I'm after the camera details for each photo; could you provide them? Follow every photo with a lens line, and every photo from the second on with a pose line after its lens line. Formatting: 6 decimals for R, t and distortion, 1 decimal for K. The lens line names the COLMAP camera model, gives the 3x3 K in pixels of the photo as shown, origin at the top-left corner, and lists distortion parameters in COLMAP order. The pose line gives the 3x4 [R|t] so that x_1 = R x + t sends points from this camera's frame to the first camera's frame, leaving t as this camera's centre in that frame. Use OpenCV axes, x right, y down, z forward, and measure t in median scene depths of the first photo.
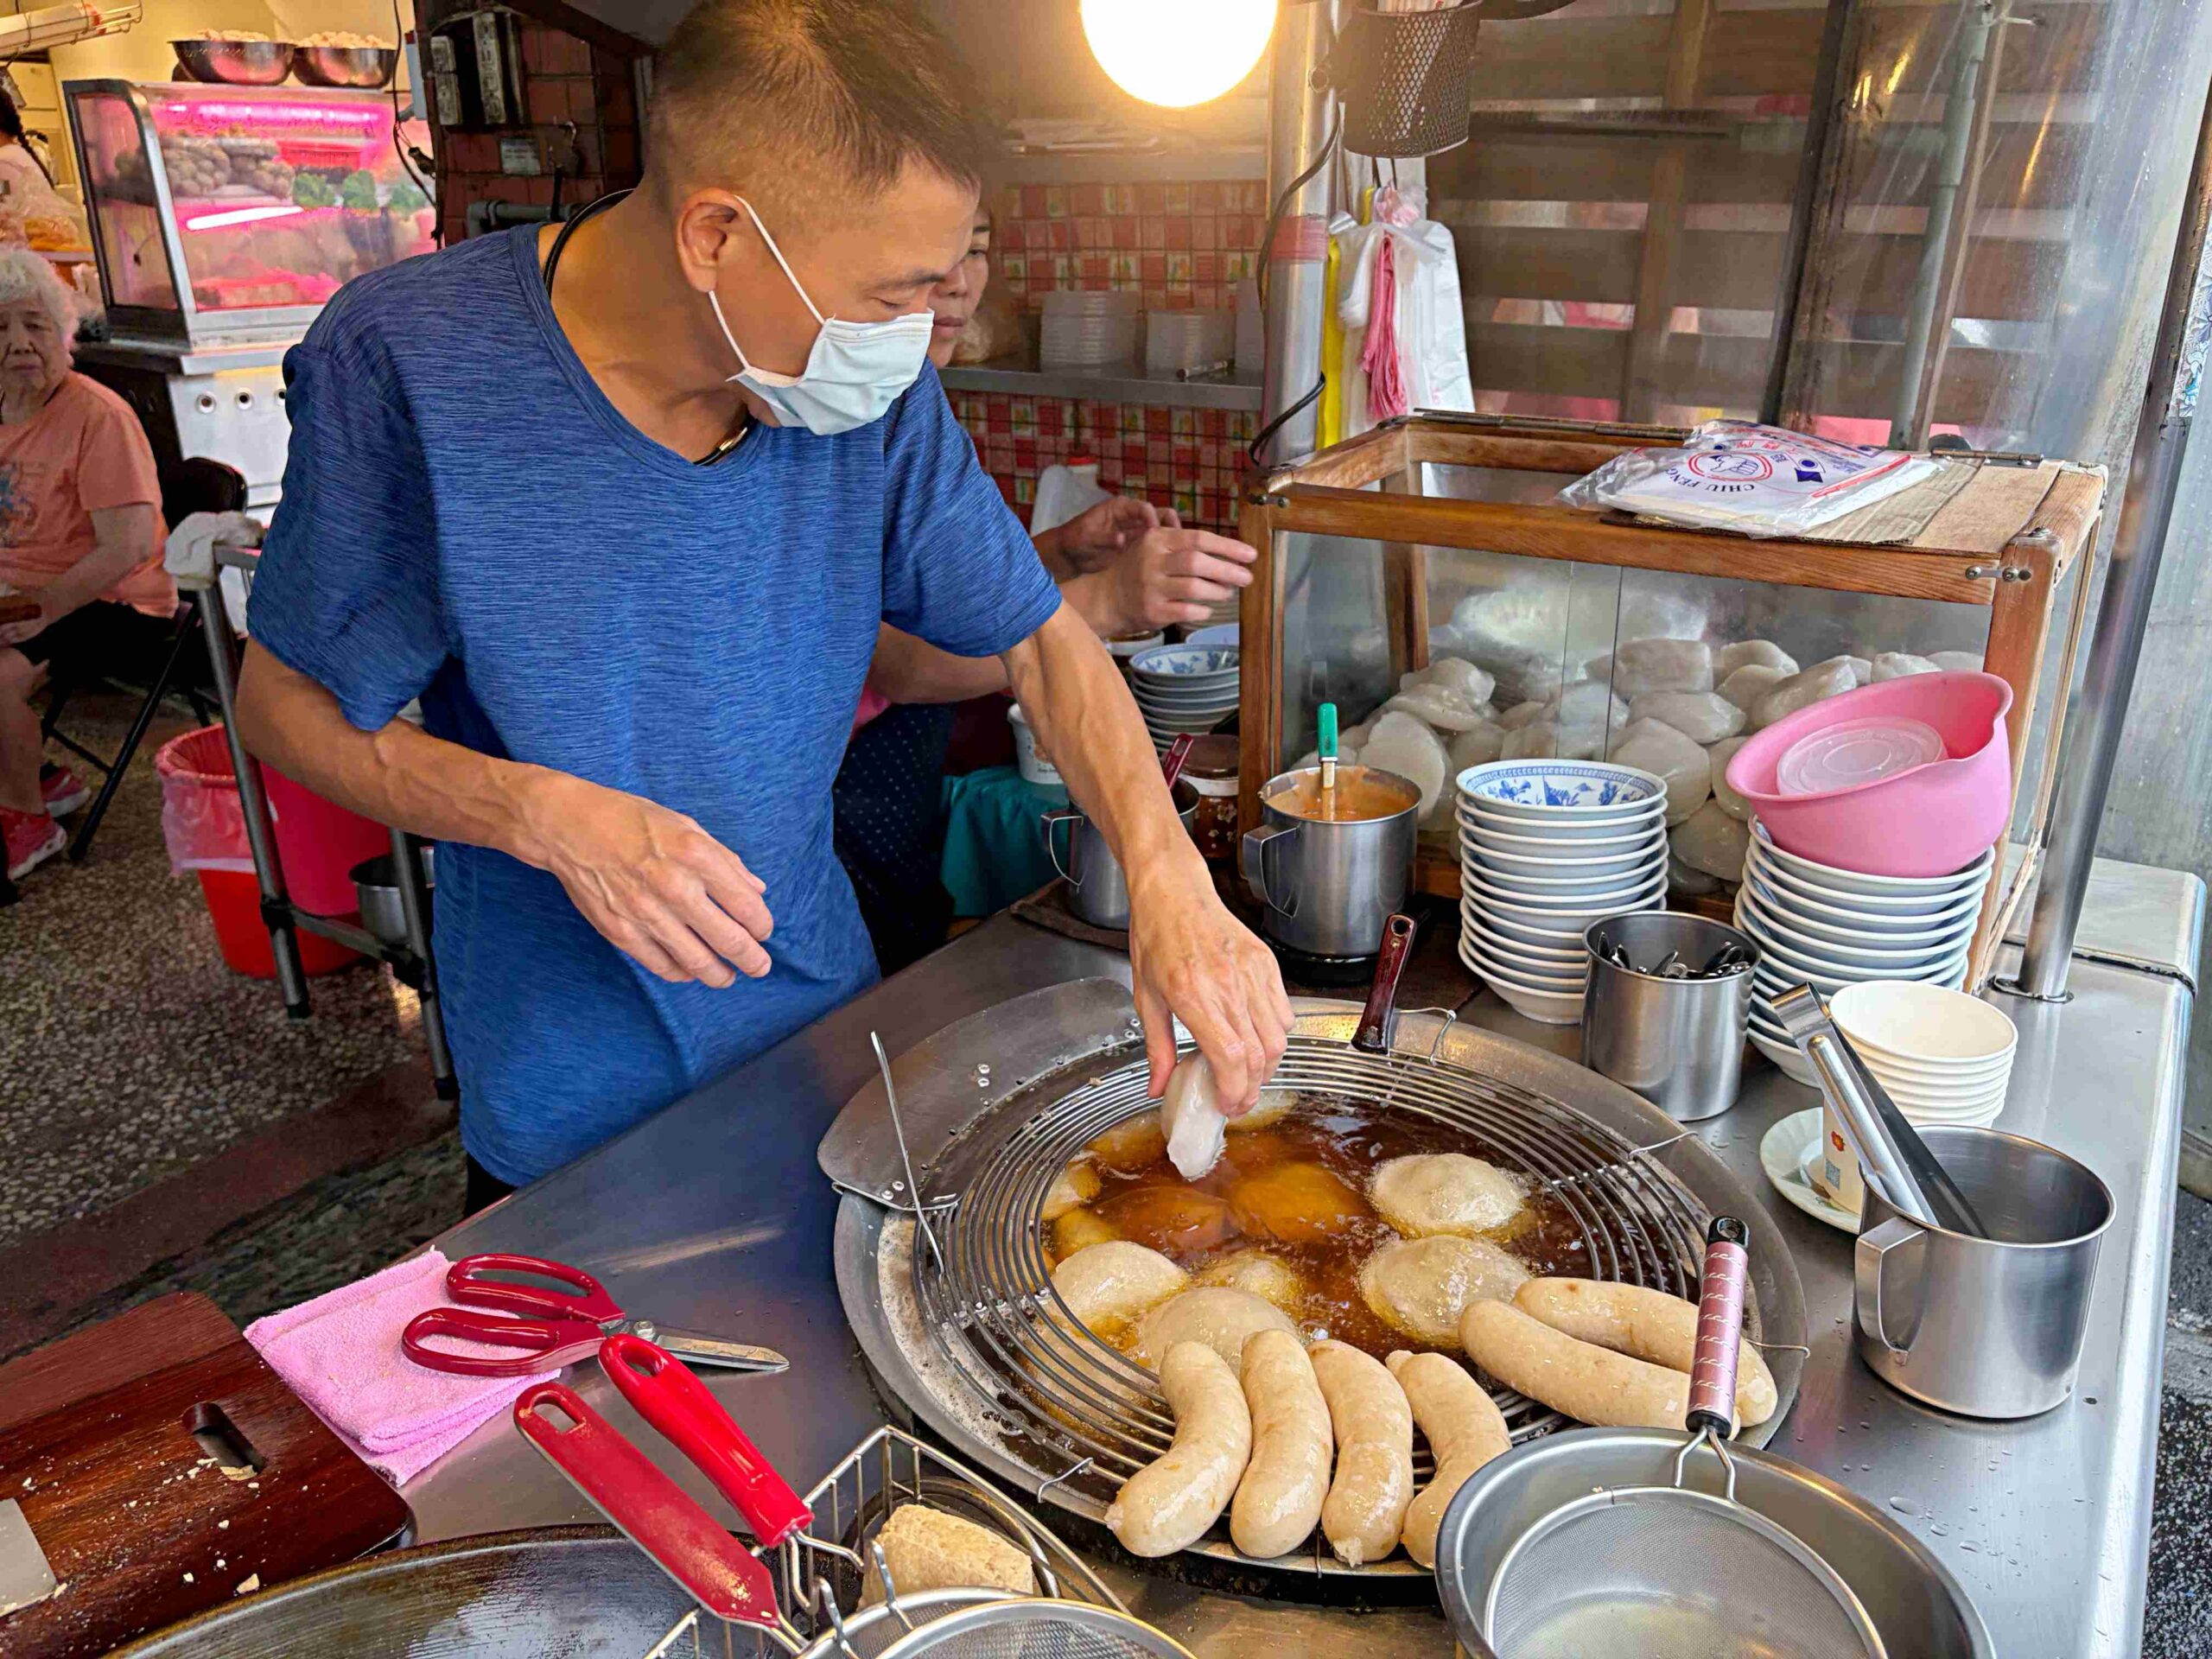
lens RADIAL K [[1706.4, 0, 1059.4], [0, 1706.4, 829.4], [0, 0, 1]] dist [0.061697, -0.078747]
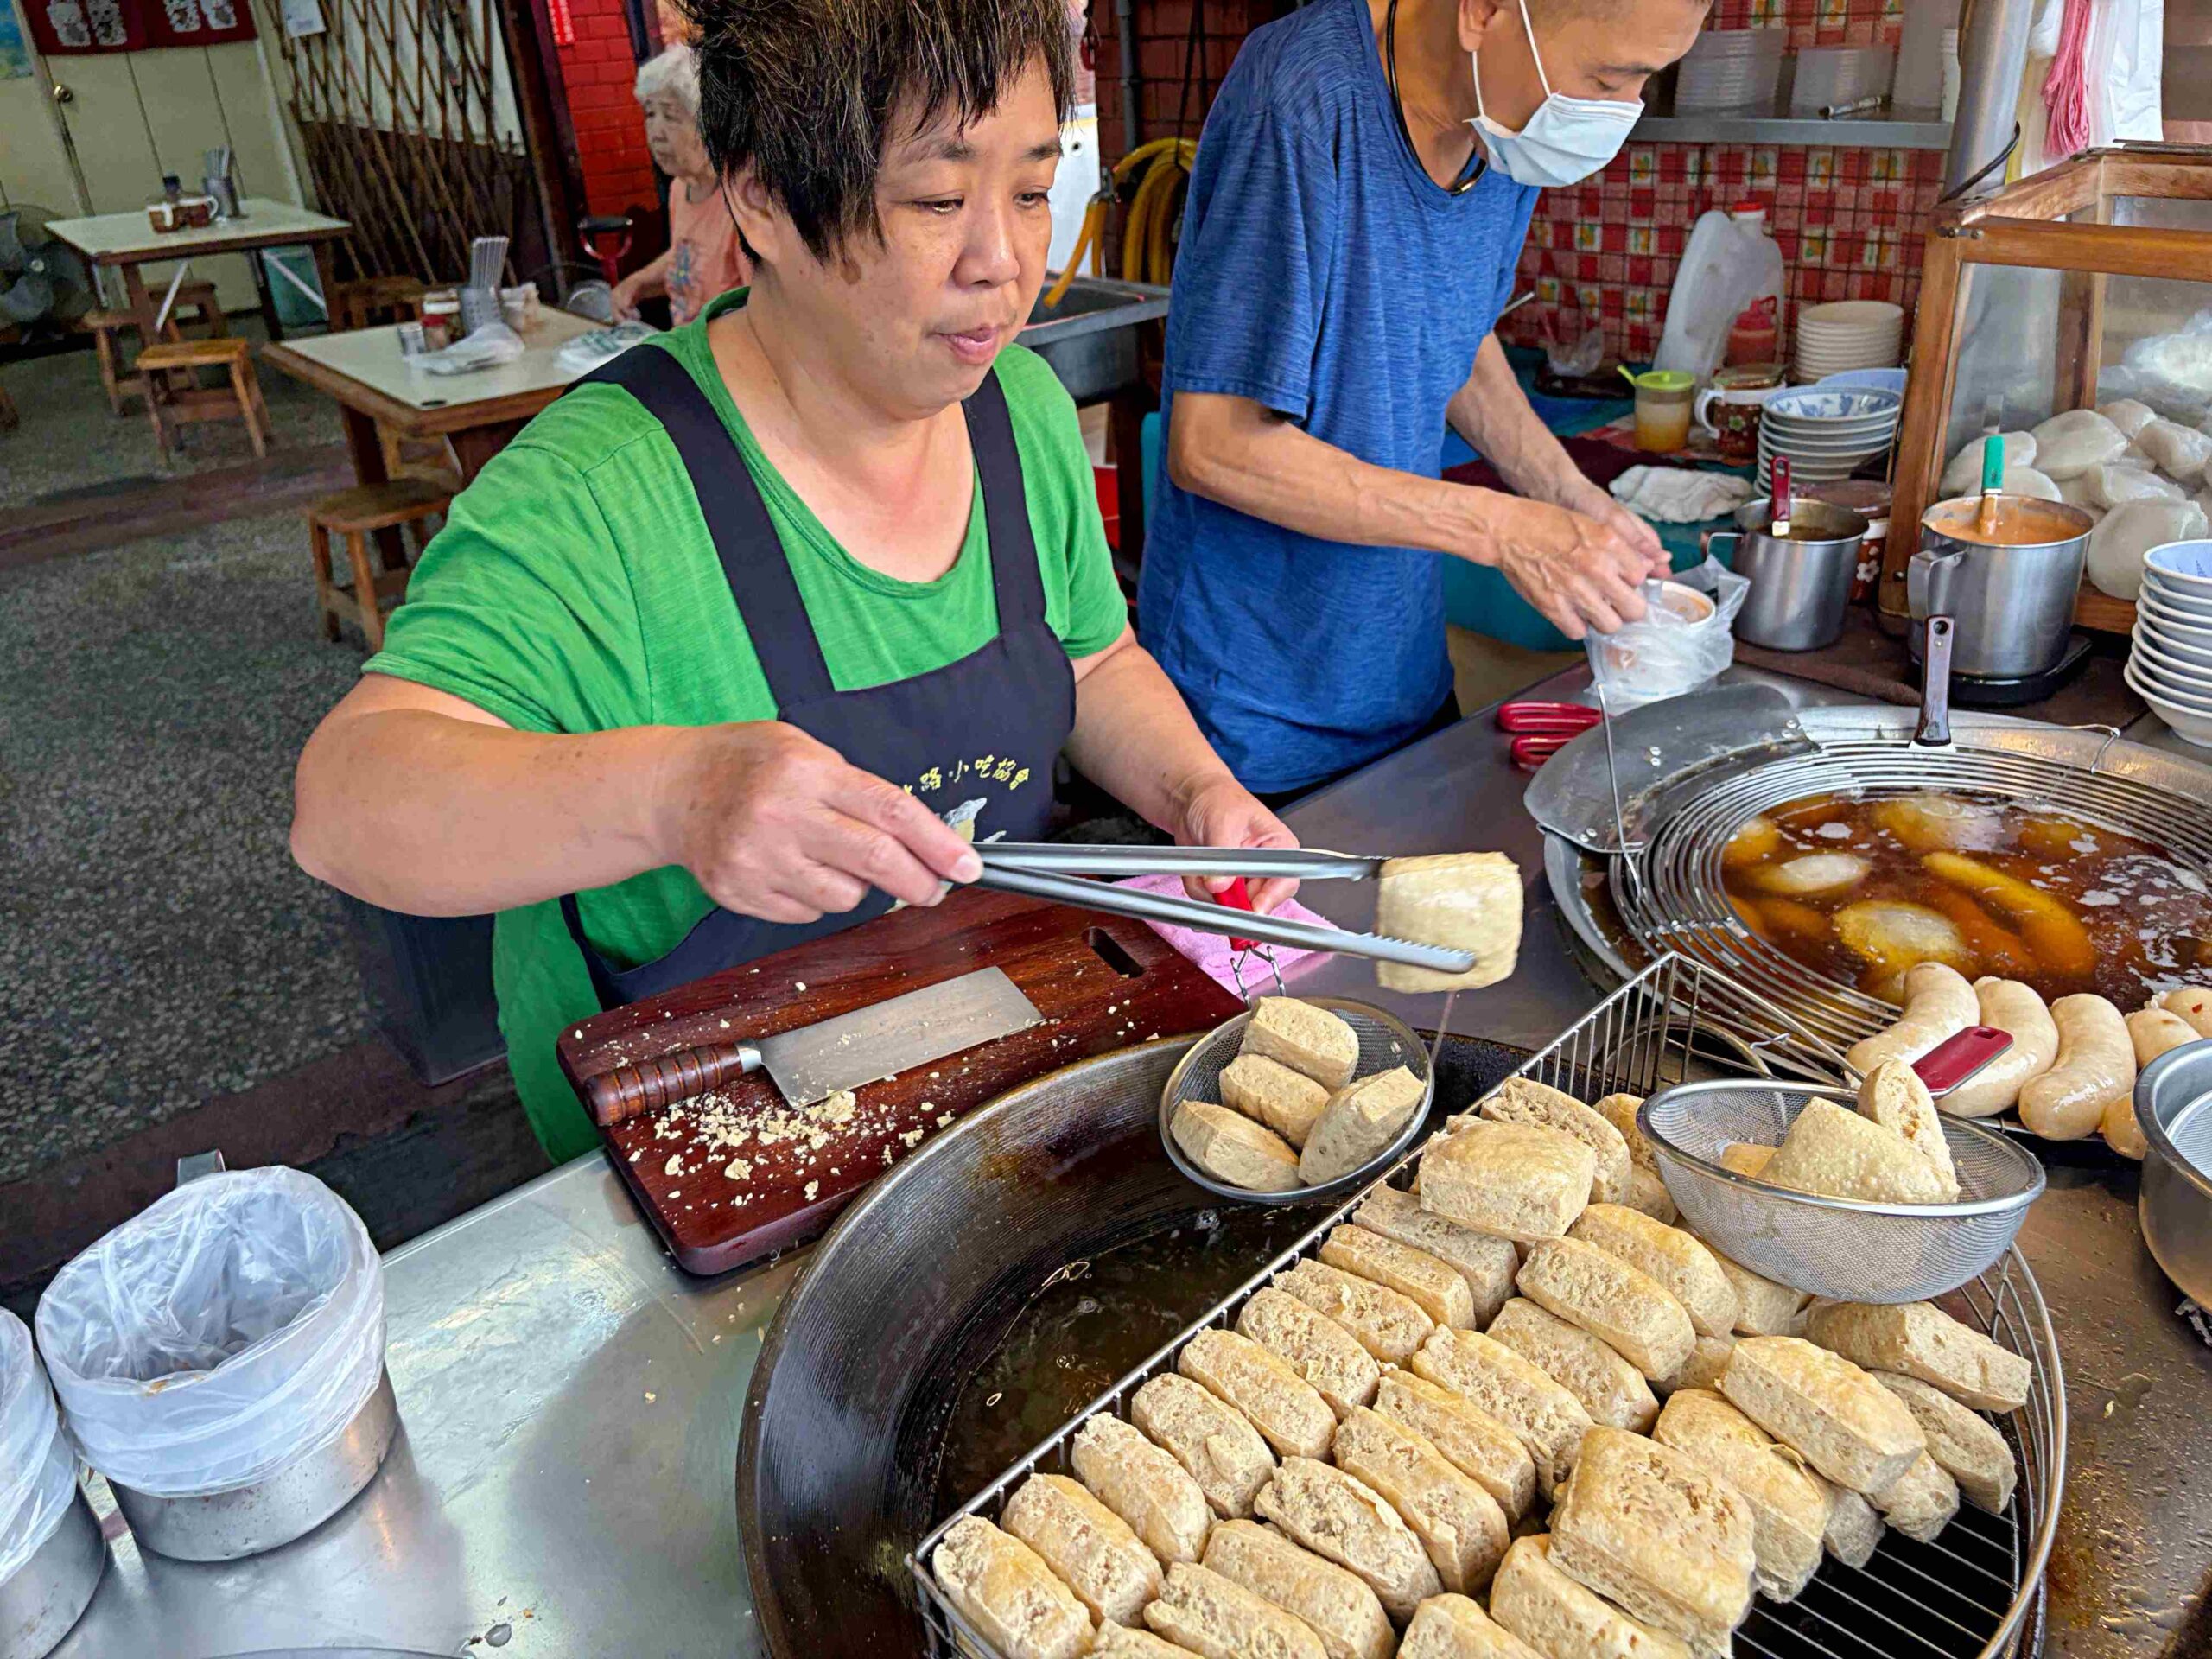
lens RADIAL K [[1702.4, 0, 1051.4], [0, 1702.4, 834.8], [0, 0, 1]] dist [0.075557, -0.099740]
pose [[0.962880, 0.068312, -0.261141, -0.092364], [-0.035340, 0.991023, 0.128936, 0.044005], [0.267605, -0.114921, 0.956651, -0.153326]]
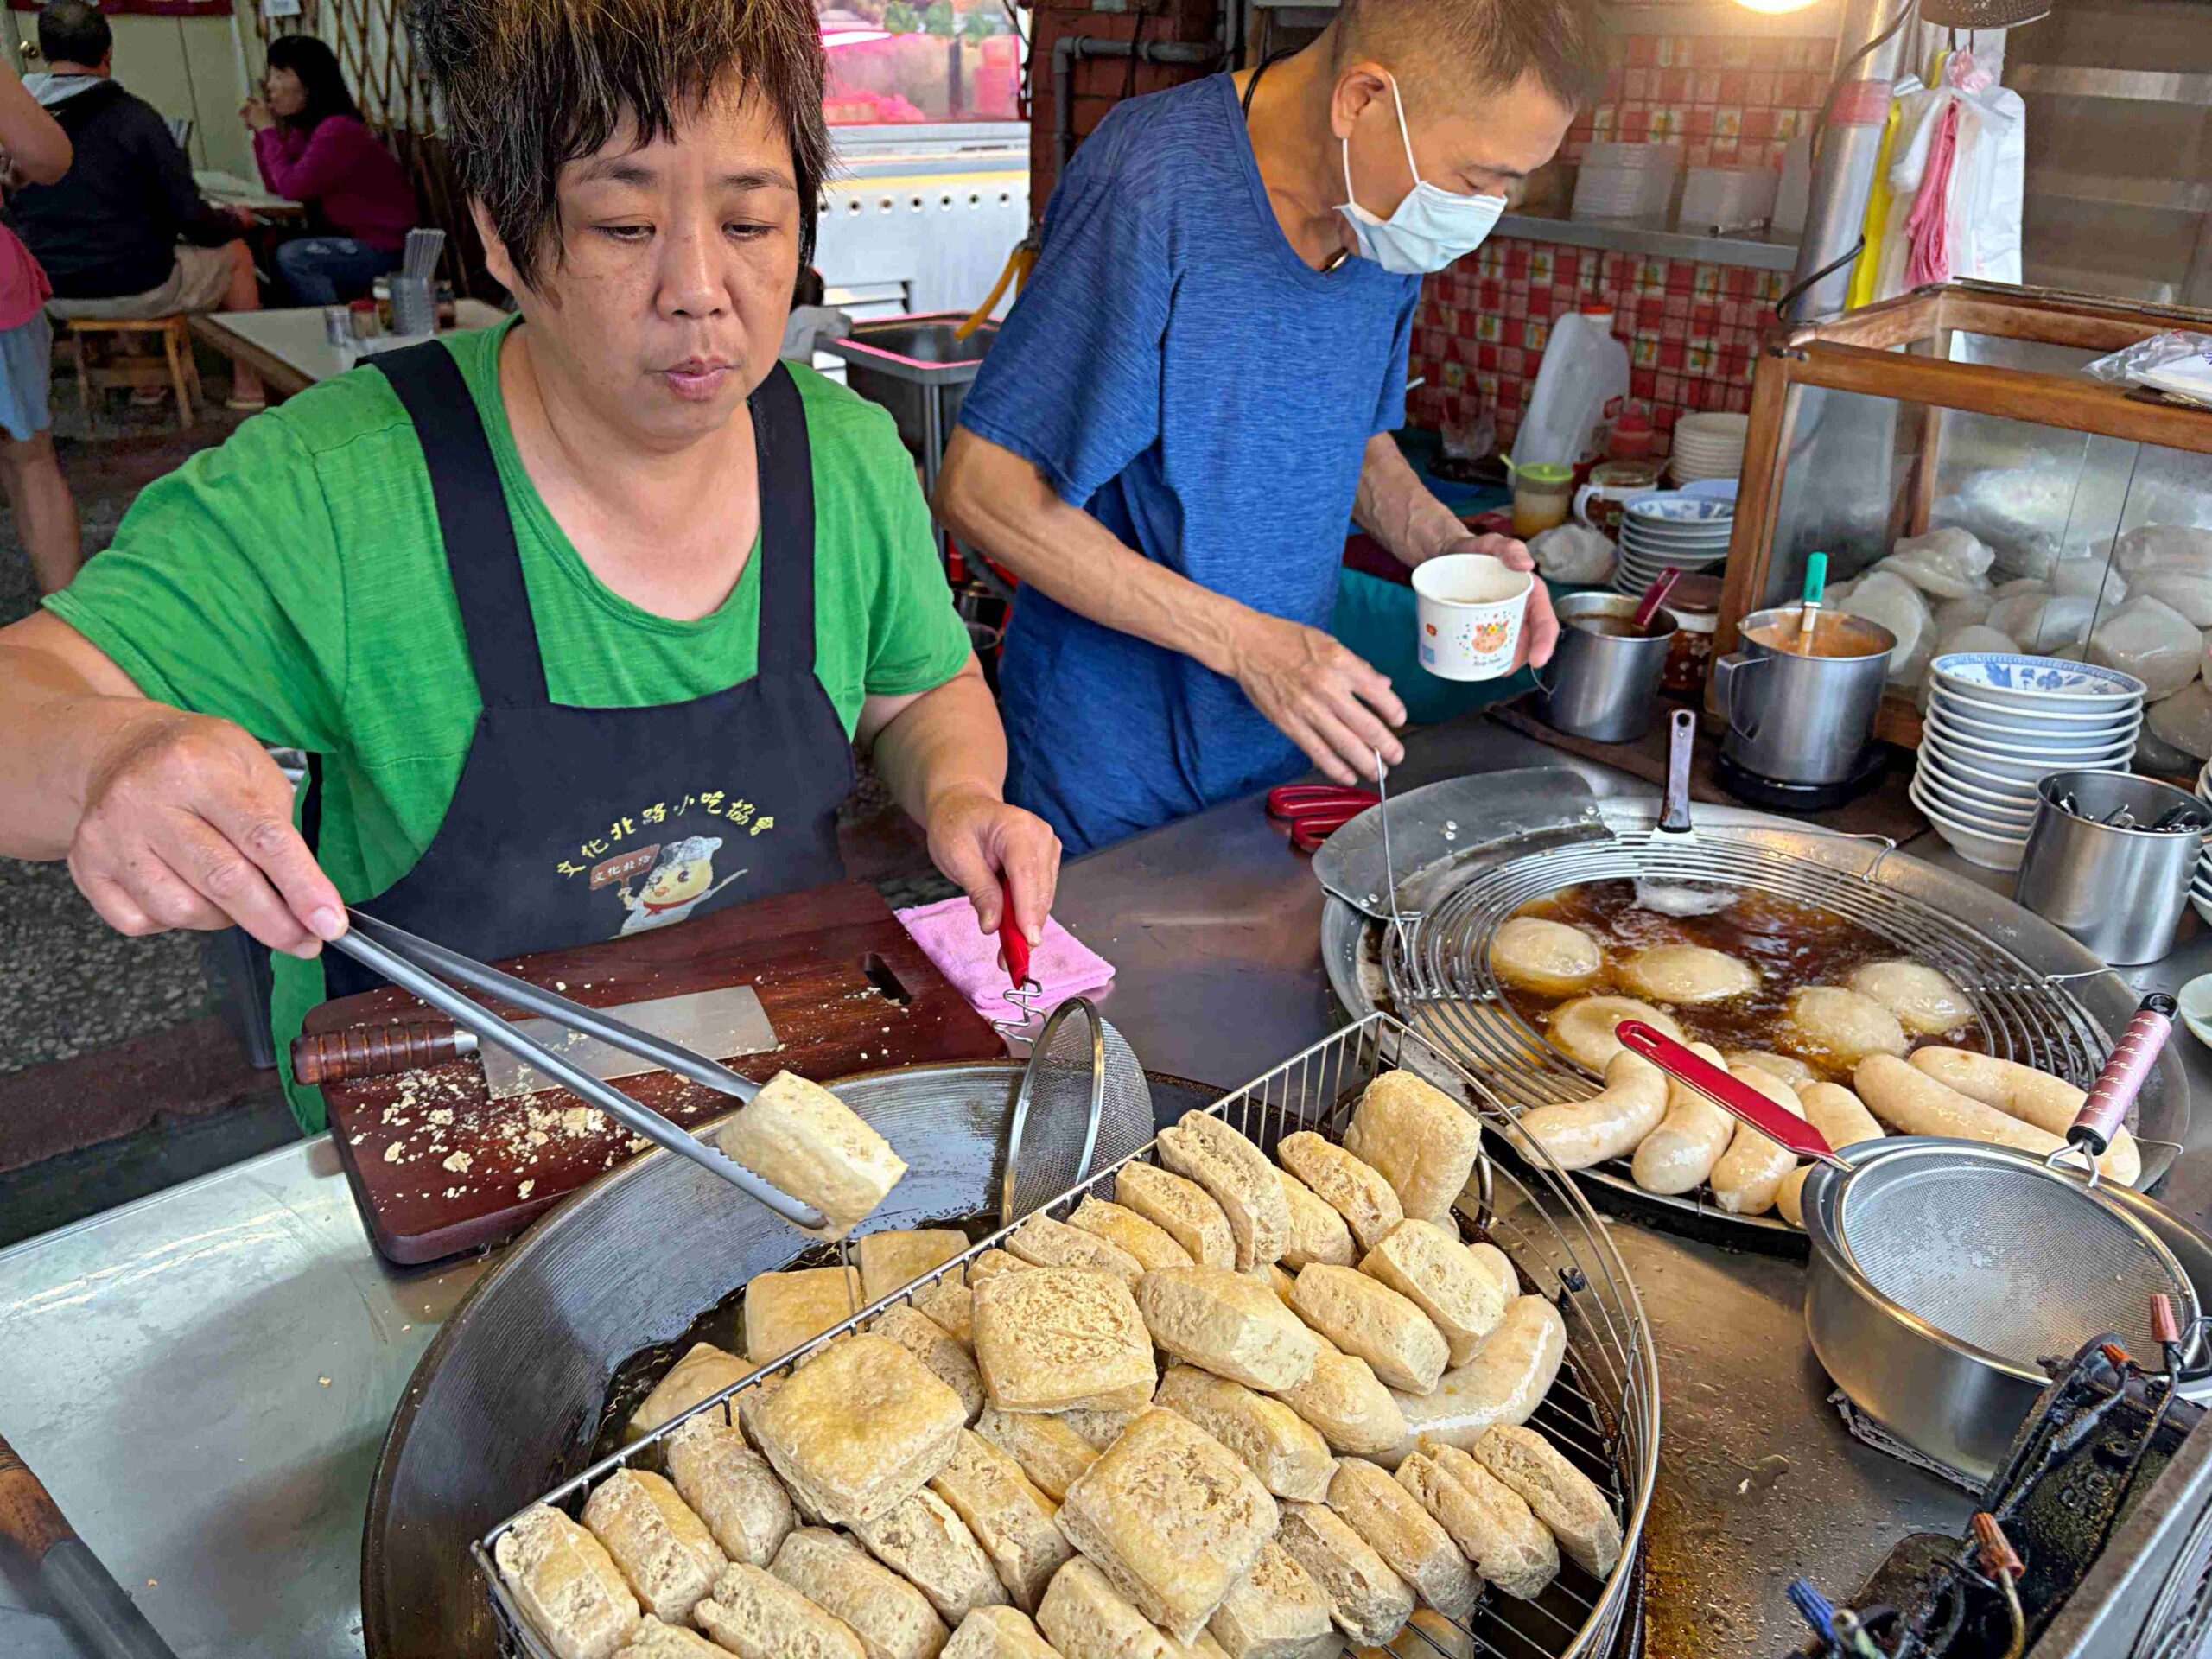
lens RADIAL K [[1706.4, 0, 1059.4], [0, 1706.4, 829.4], [0, 0, 1]] dist [0.061697, -0.078747]
pose [[0.963035, 0.138974, -0.230758, -0.023079], [-0.119033, 0.988016, 0.098266, 0.042320], [0.241649, -0.067166, 0.968036, -0.146660]]
